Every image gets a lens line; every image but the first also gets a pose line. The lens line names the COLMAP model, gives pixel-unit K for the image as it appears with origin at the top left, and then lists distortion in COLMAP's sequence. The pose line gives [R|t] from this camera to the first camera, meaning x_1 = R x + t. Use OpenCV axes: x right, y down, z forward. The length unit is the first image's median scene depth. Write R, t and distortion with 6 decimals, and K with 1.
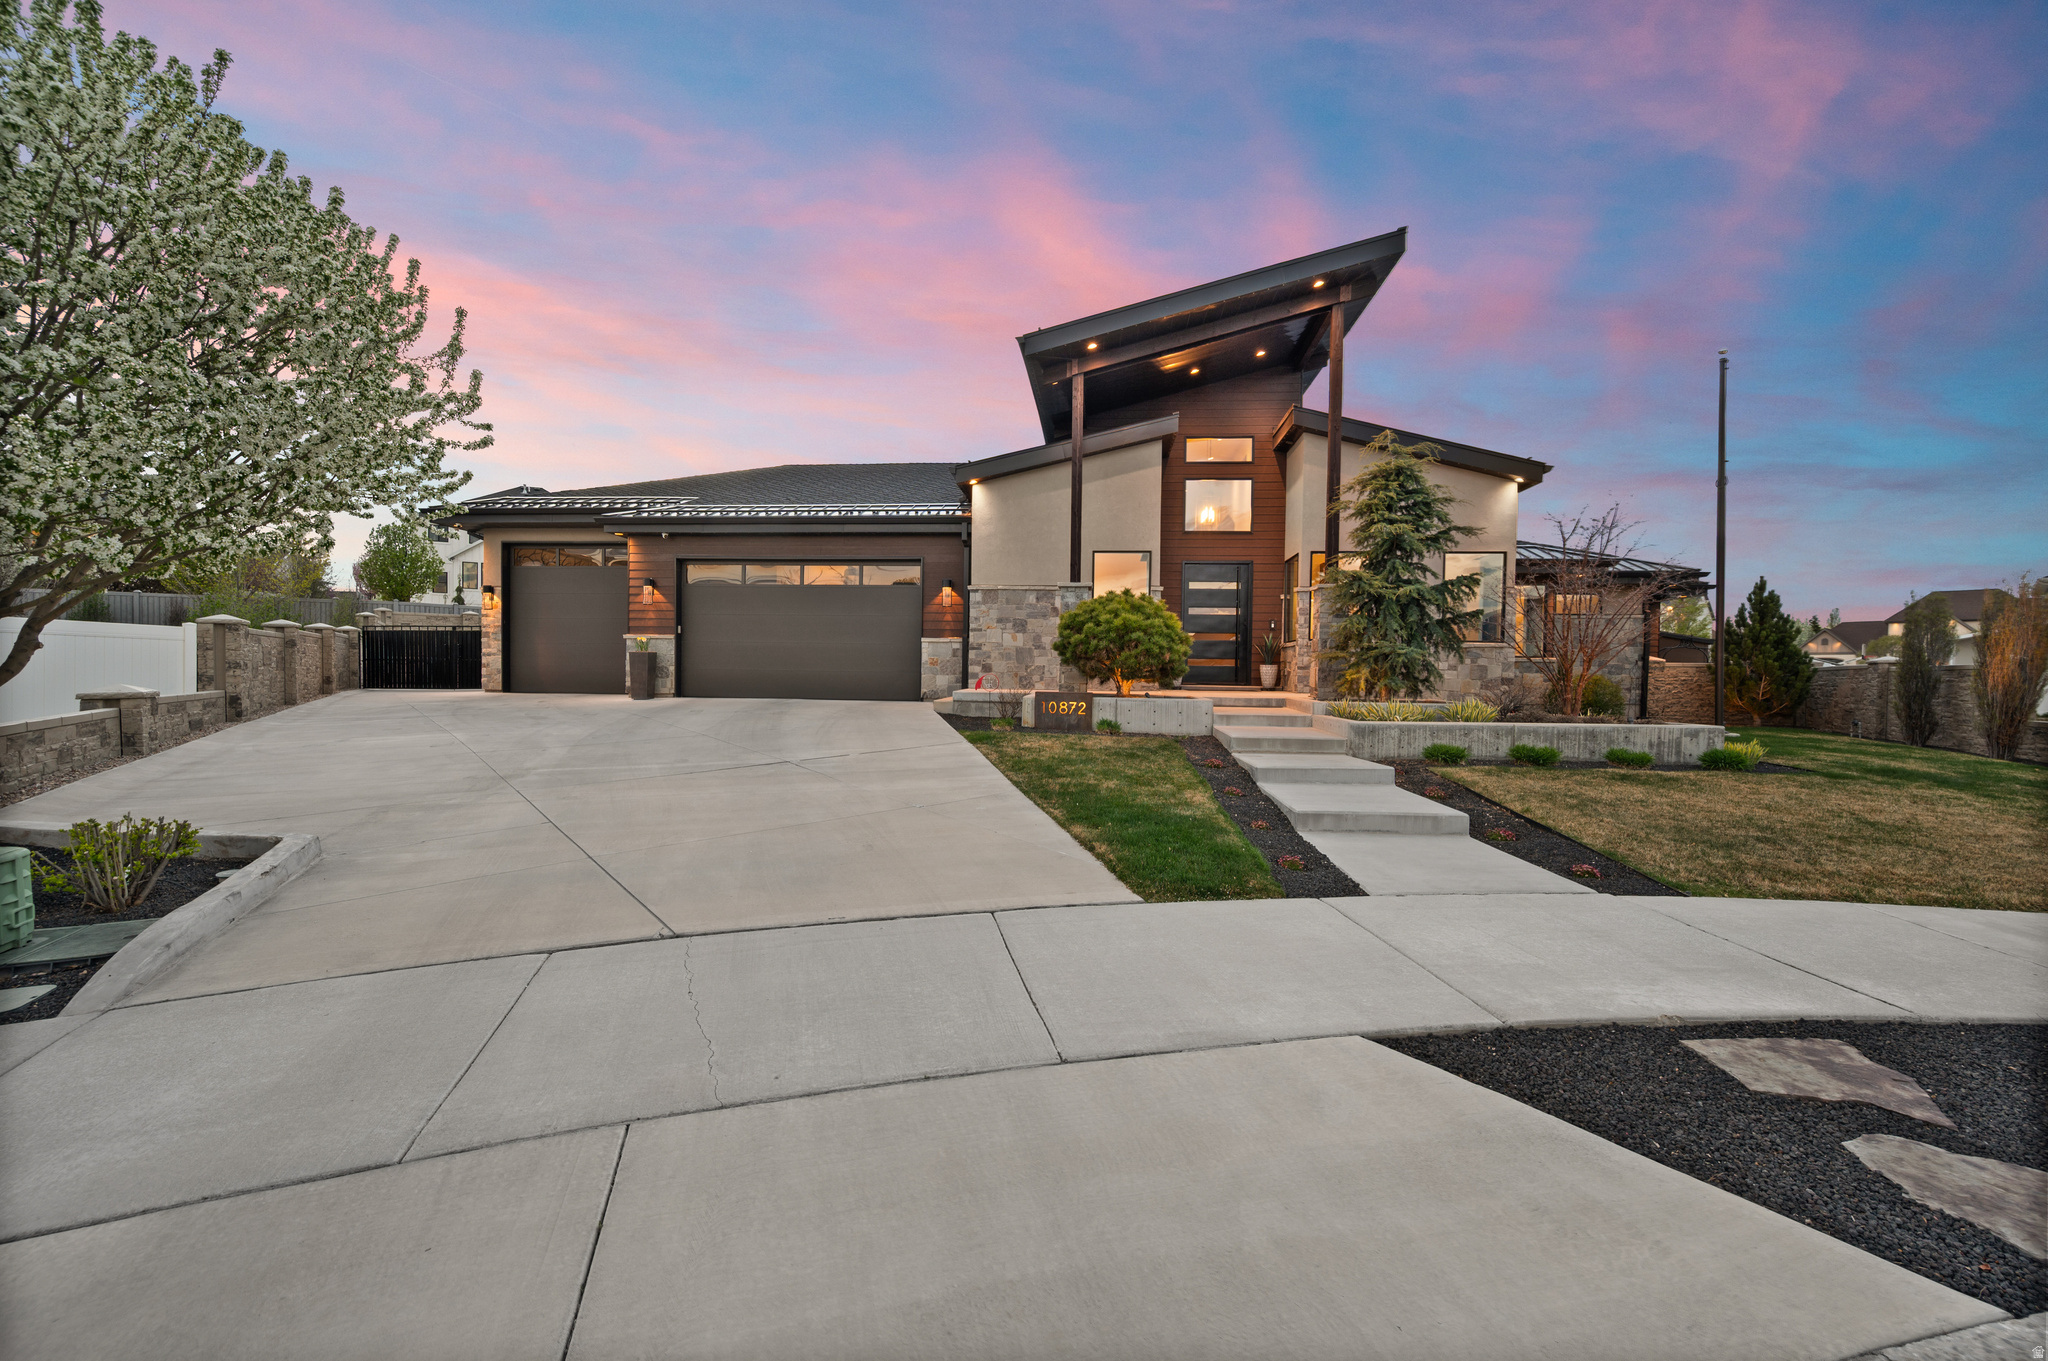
lens RADIAL K [[817.7, 0, 1025.5], [0, 817.7, 685.0], [0, 0, 1]] dist [0.000088, 0.000420]
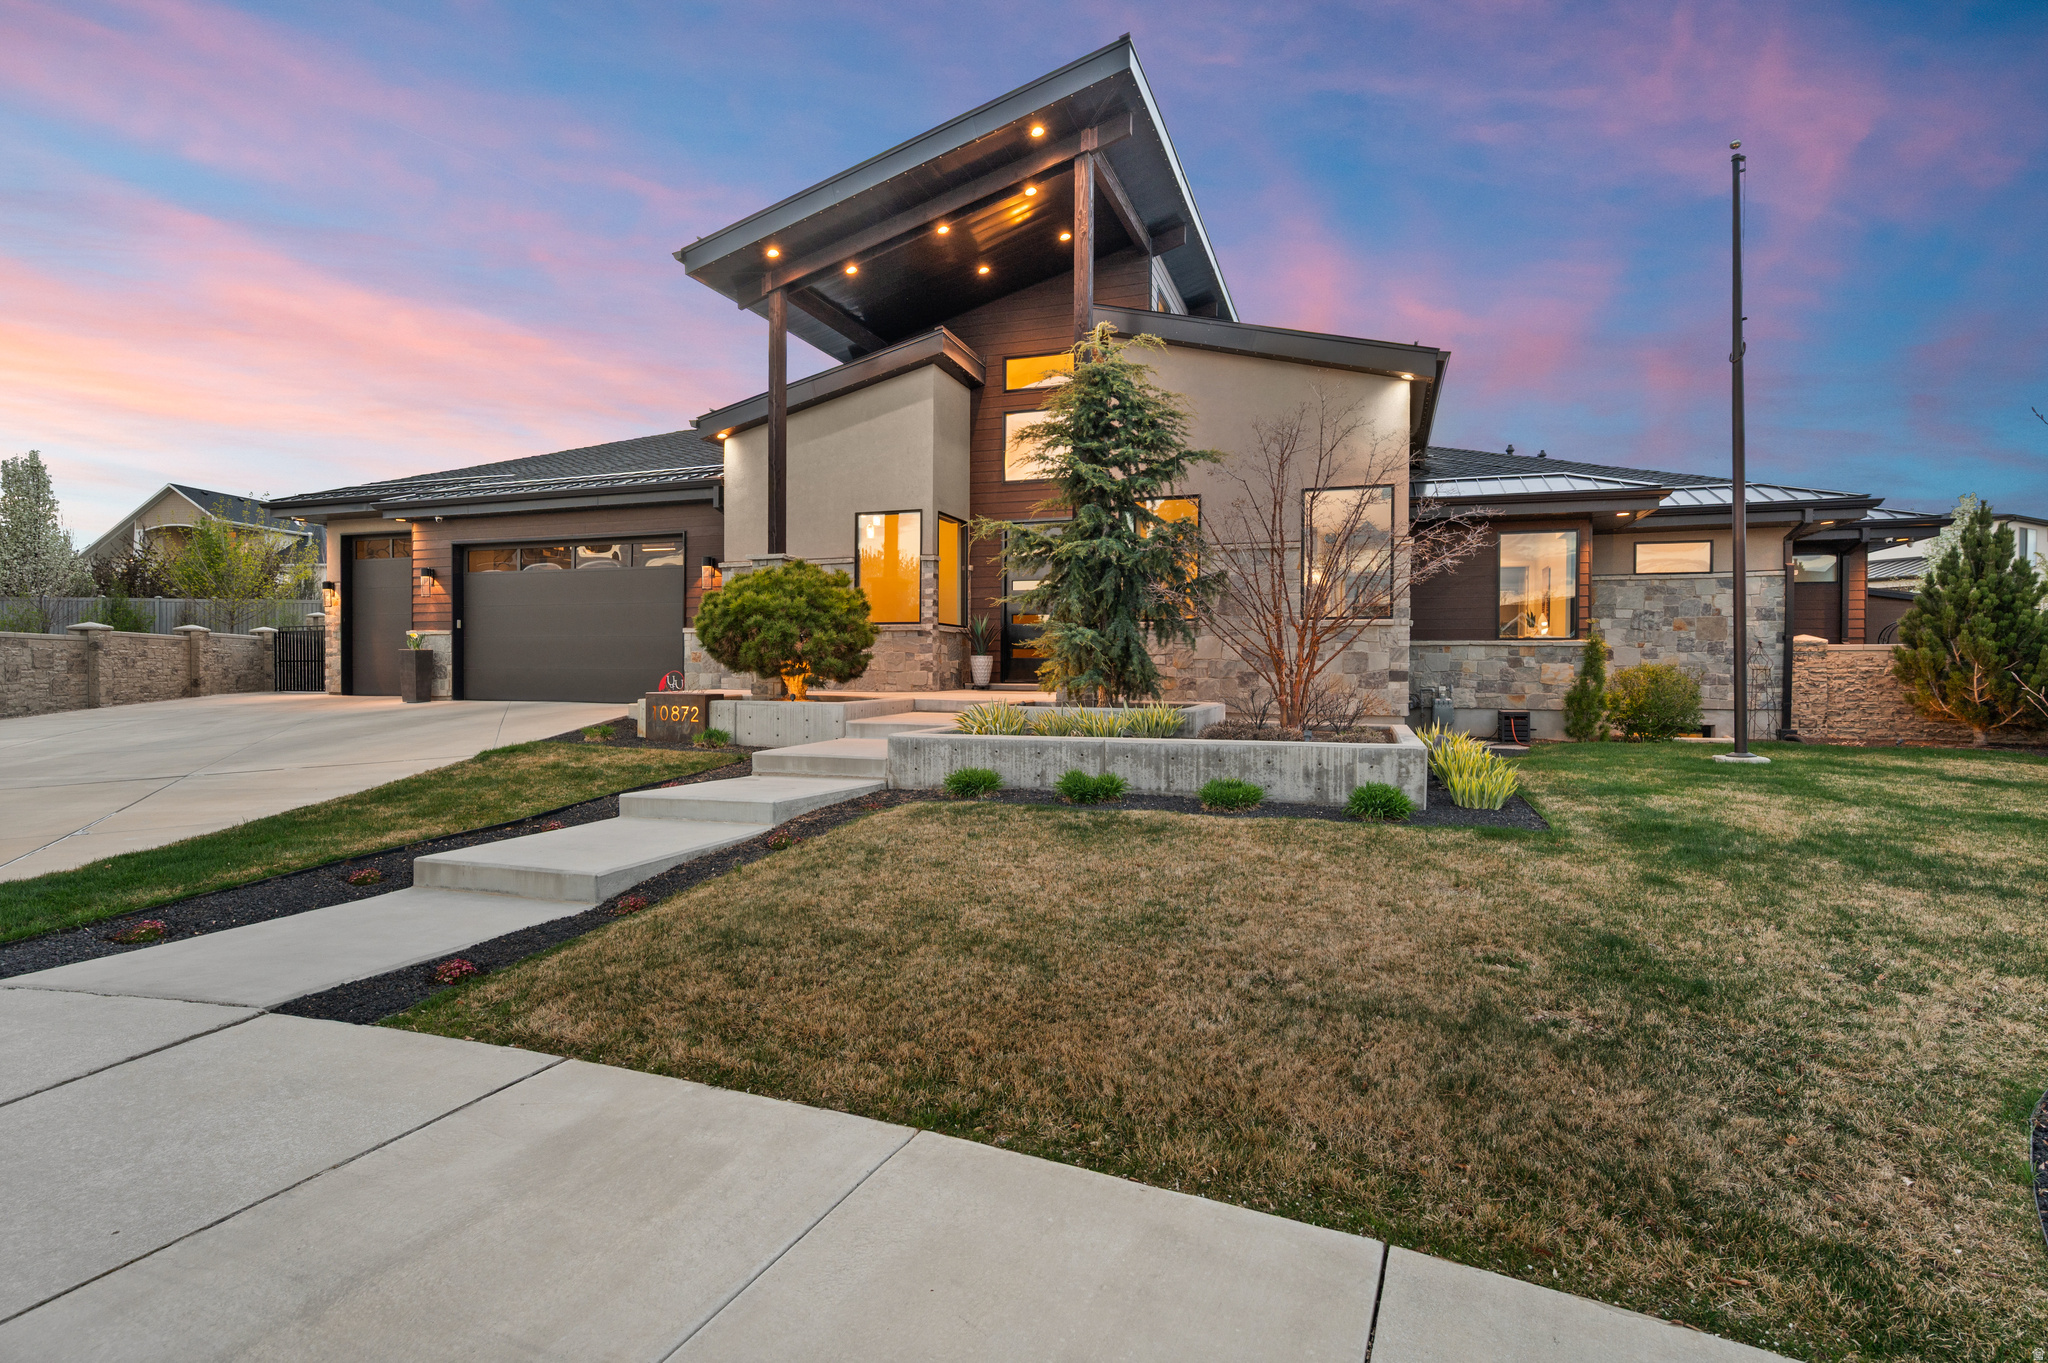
lens RADIAL K [[983.0, 0, 1026.2], [0, 983.0, 673.3], [0, 0, 1]] dist [-0.005360, 0.000277]
pose [[0.966422, -0.007723, -0.256842, 0.461927], [0.004617, 0.999909, -0.012693, 0.002247], [0.256917, 0.011081, 0.966370, 0.128848]]
